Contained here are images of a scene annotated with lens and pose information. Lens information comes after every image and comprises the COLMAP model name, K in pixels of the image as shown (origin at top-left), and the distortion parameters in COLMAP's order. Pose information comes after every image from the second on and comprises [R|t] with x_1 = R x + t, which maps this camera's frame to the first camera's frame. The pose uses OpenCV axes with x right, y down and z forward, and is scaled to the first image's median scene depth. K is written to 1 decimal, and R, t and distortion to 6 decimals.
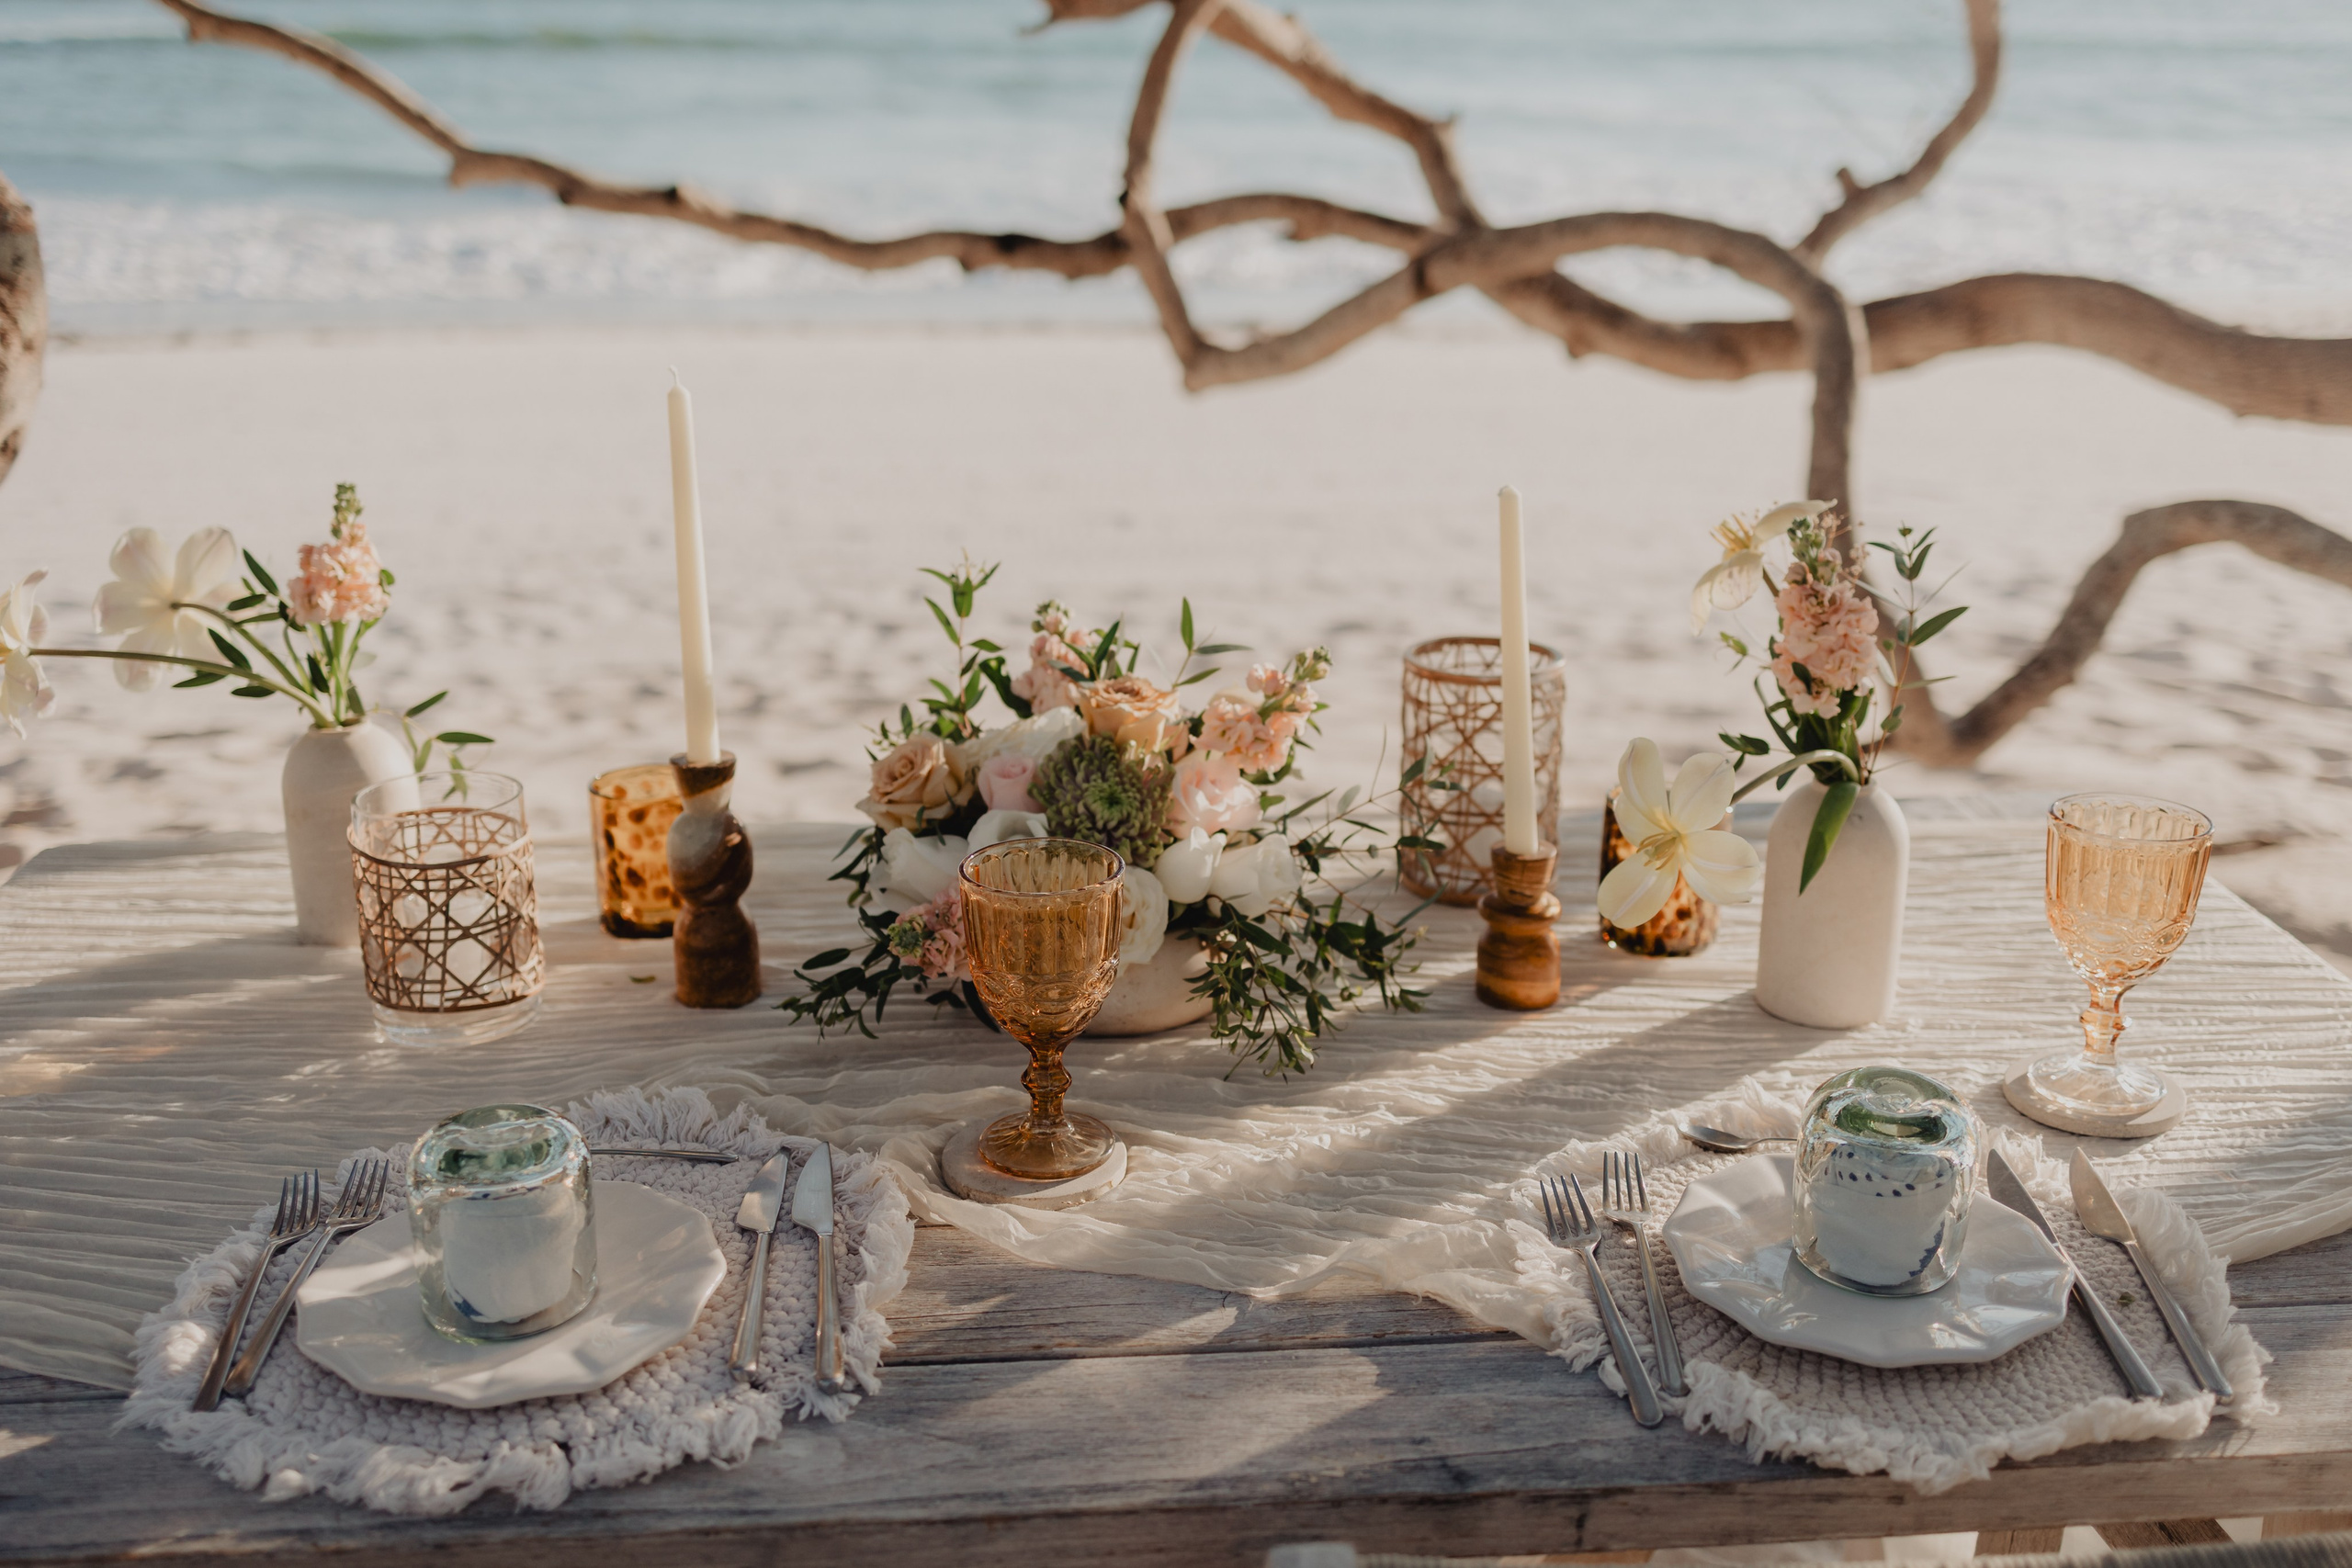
lens RADIAL K [[2396.6, 0, 1176.0], [0, 2396.6, 784.0], [0, 0, 1]] dist [0.010018, -0.001637]
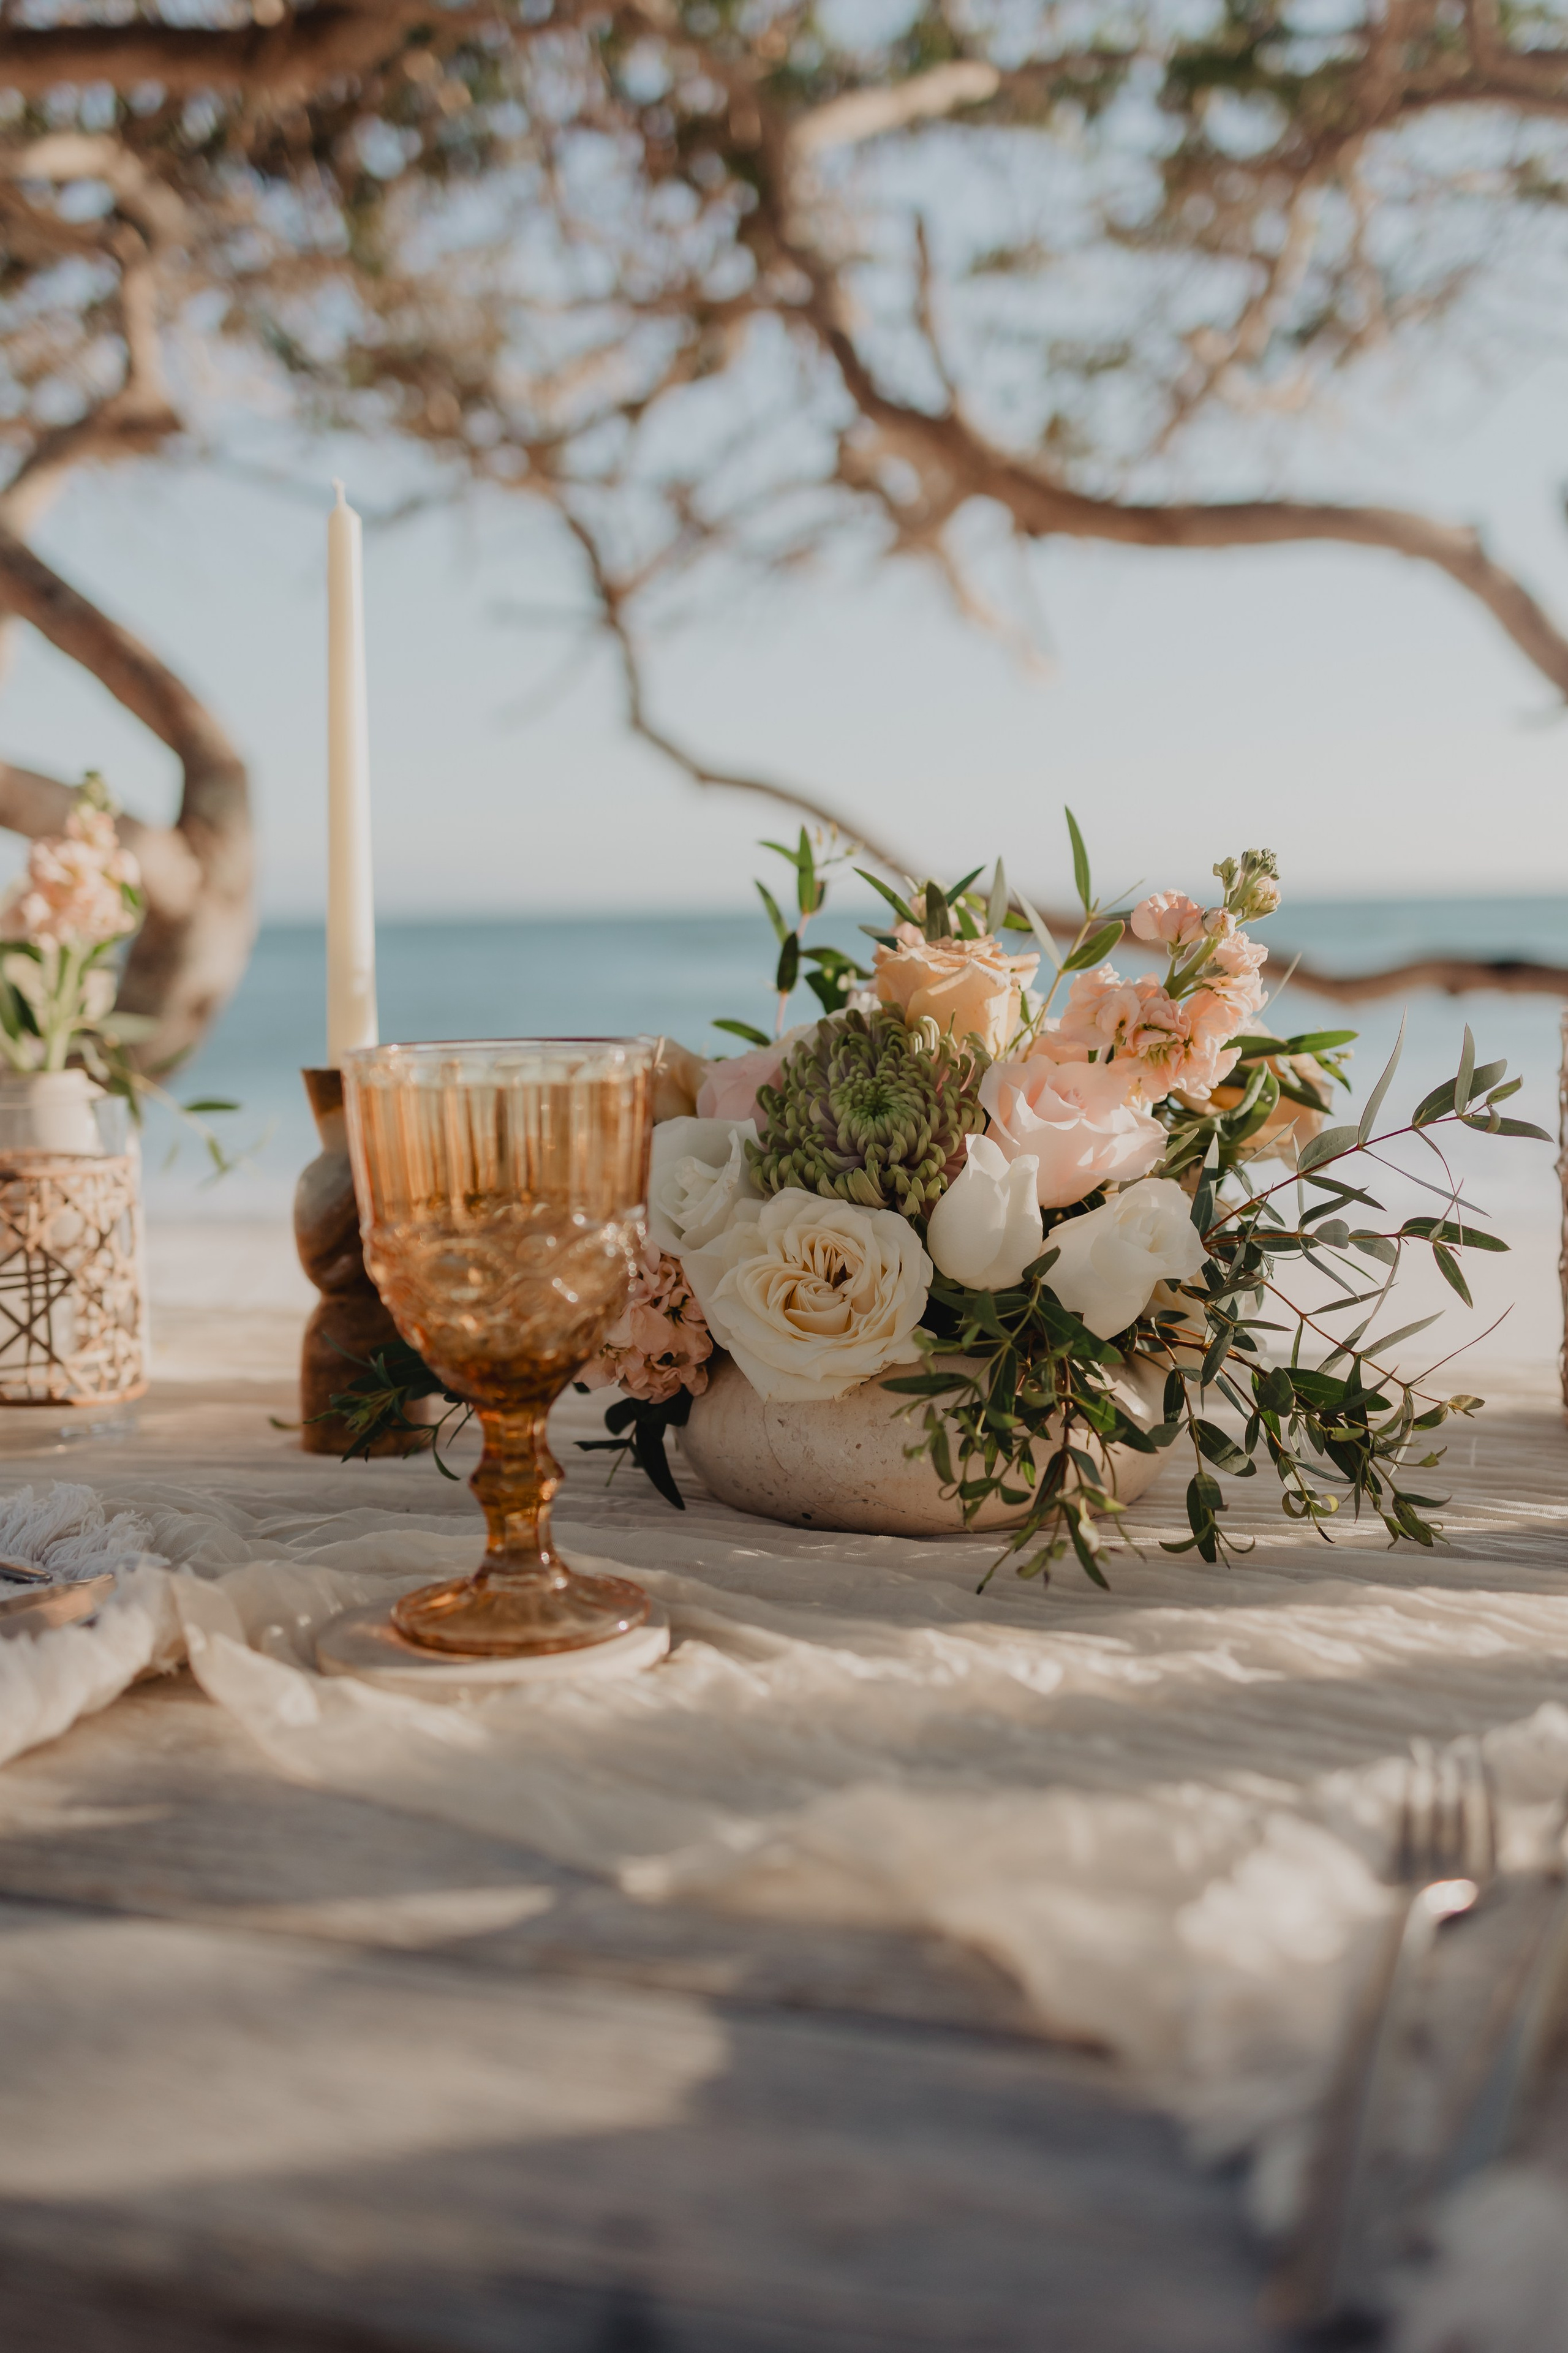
lens RADIAL K [[2434.4, 0, 776.2], [0, 2434.4, 1168.8], [0, 0, 1]] dist [0.015492, -0.005747]
pose [[0.903331, 0.022794, -0.428338, 0.202833], [-0.116194, 0.974255, -0.193199, 0.136722], [0.412907, 0.224294, 0.882723, 0.474753]]
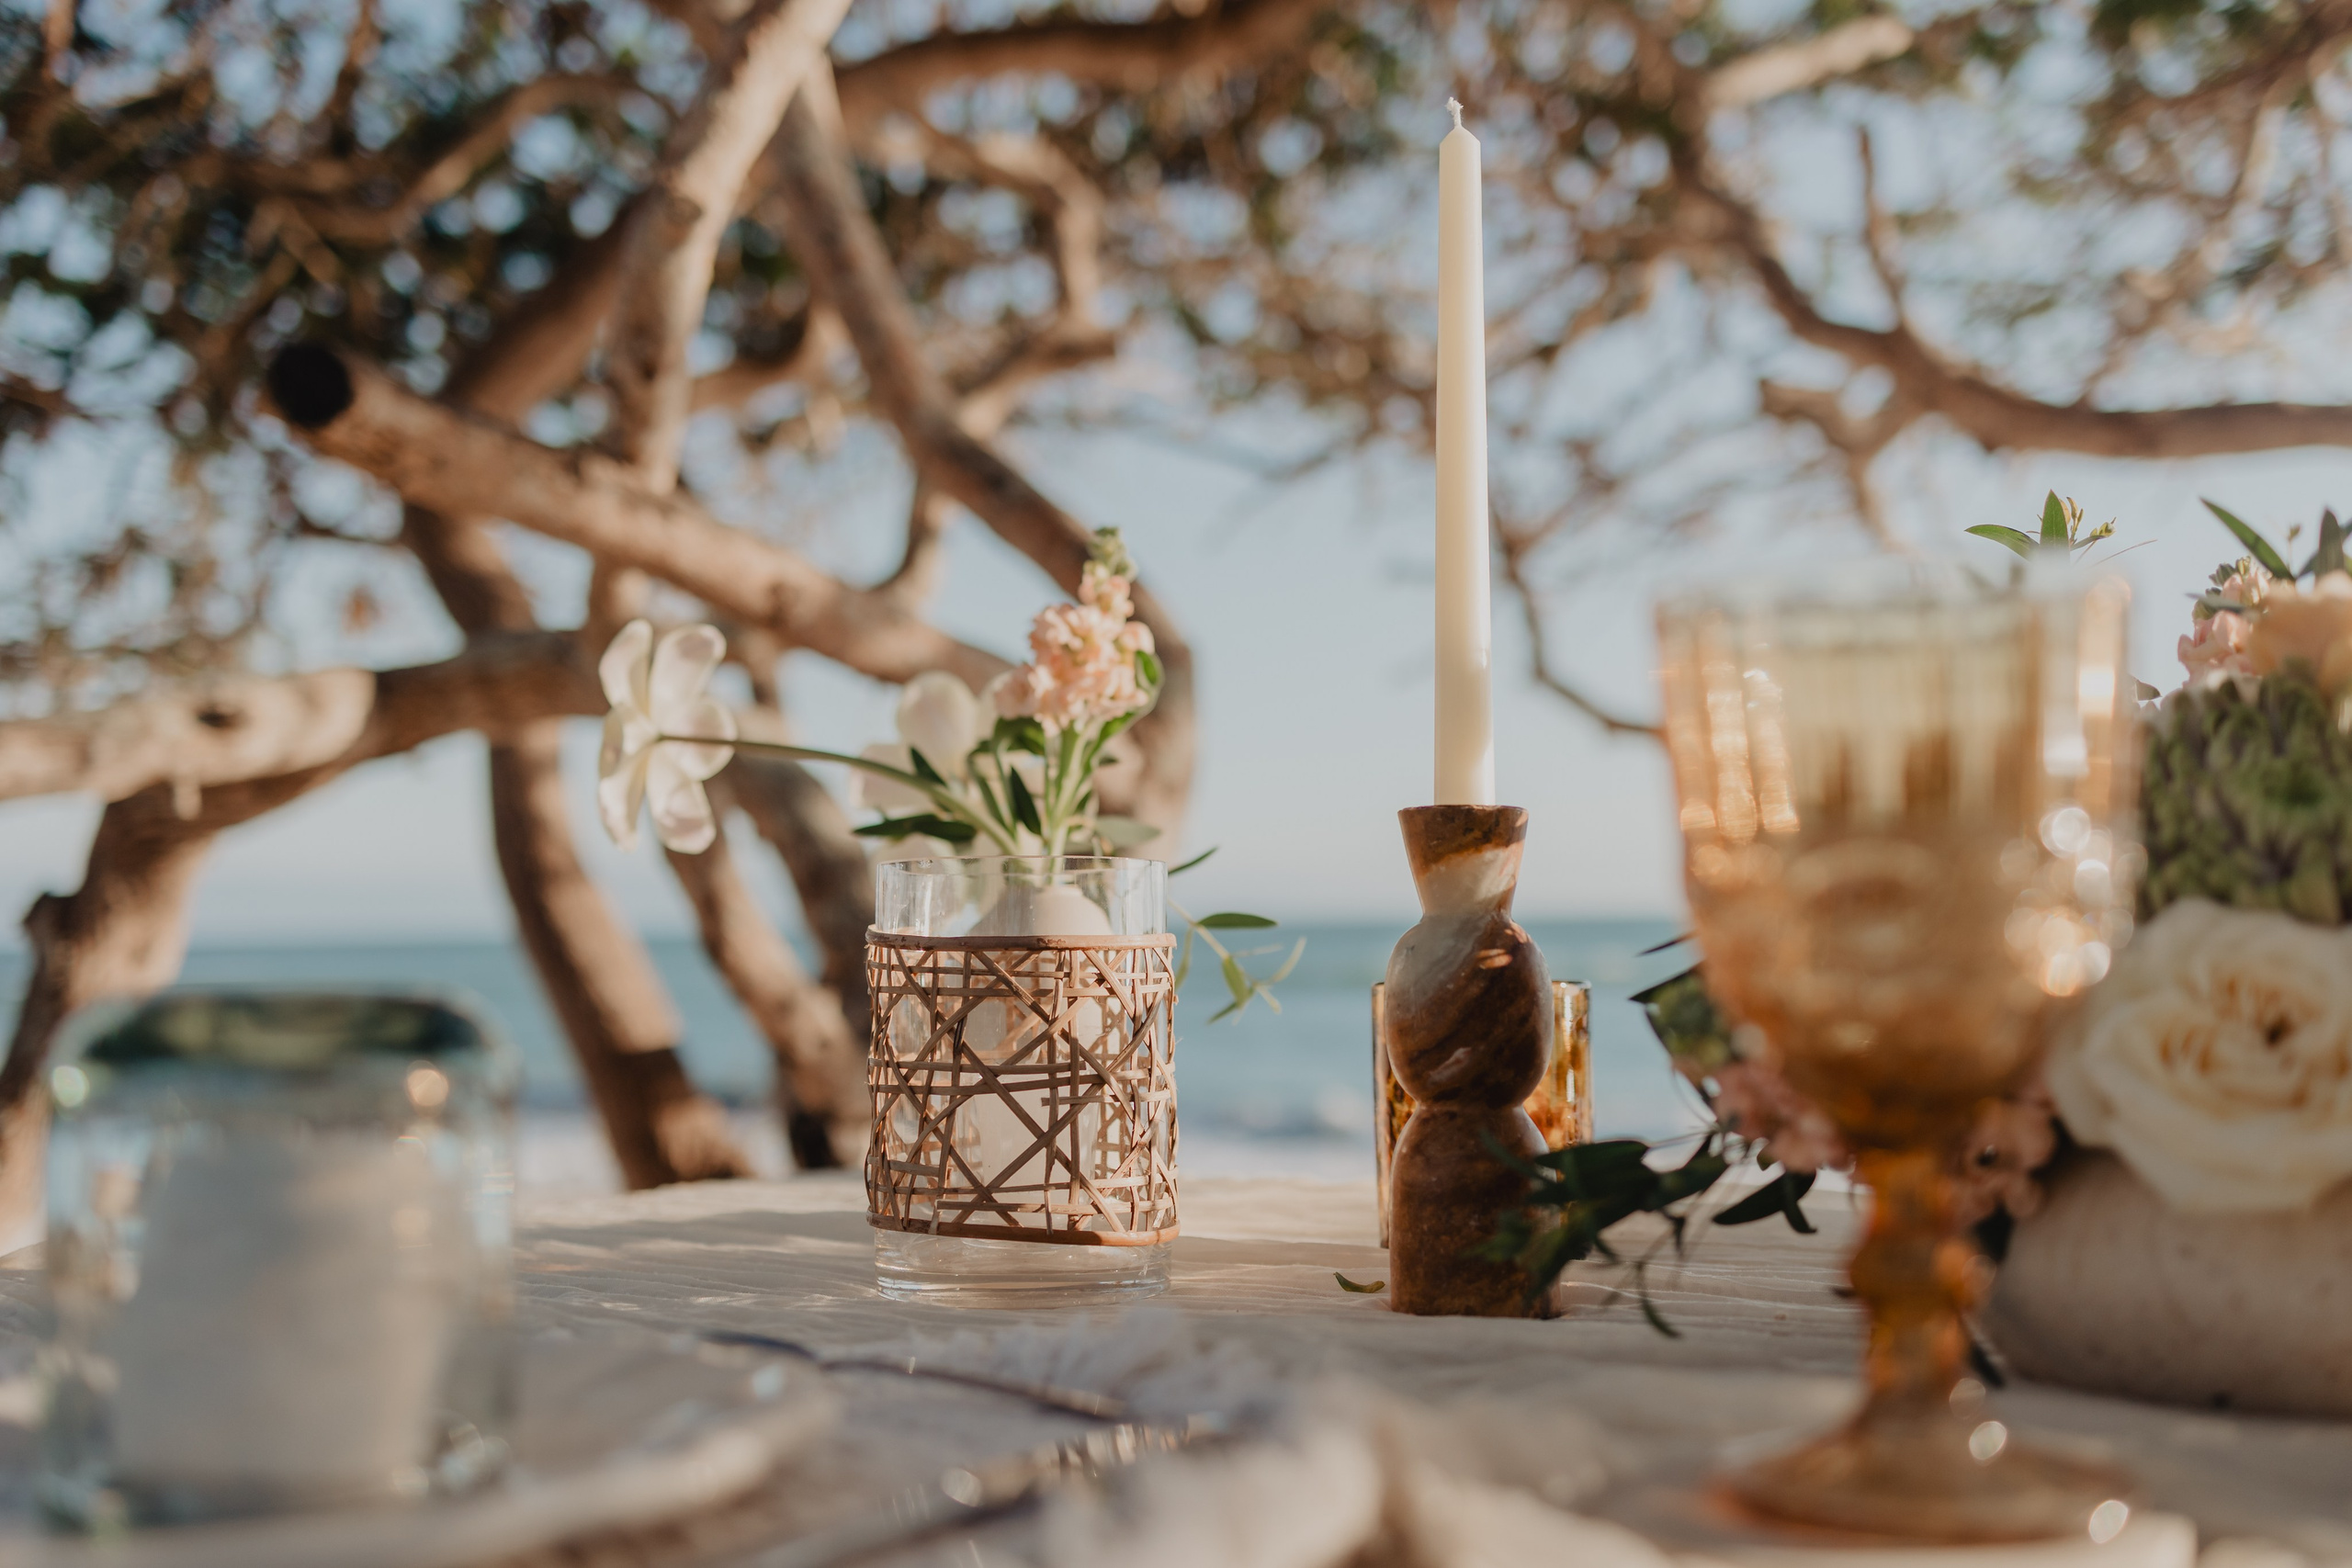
lens RADIAL K [[2396.6, 0, 1176.0], [0, 2396.6, 784.0], [0, 0, 1]] dist [0.010018, -0.001637]
pose [[0.810920, -0.049657, -0.583046, 0.054928], [-0.173716, 0.931044, -0.320906, 0.164890], [0.558777, 0.361514, 0.746376, 0.595418]]
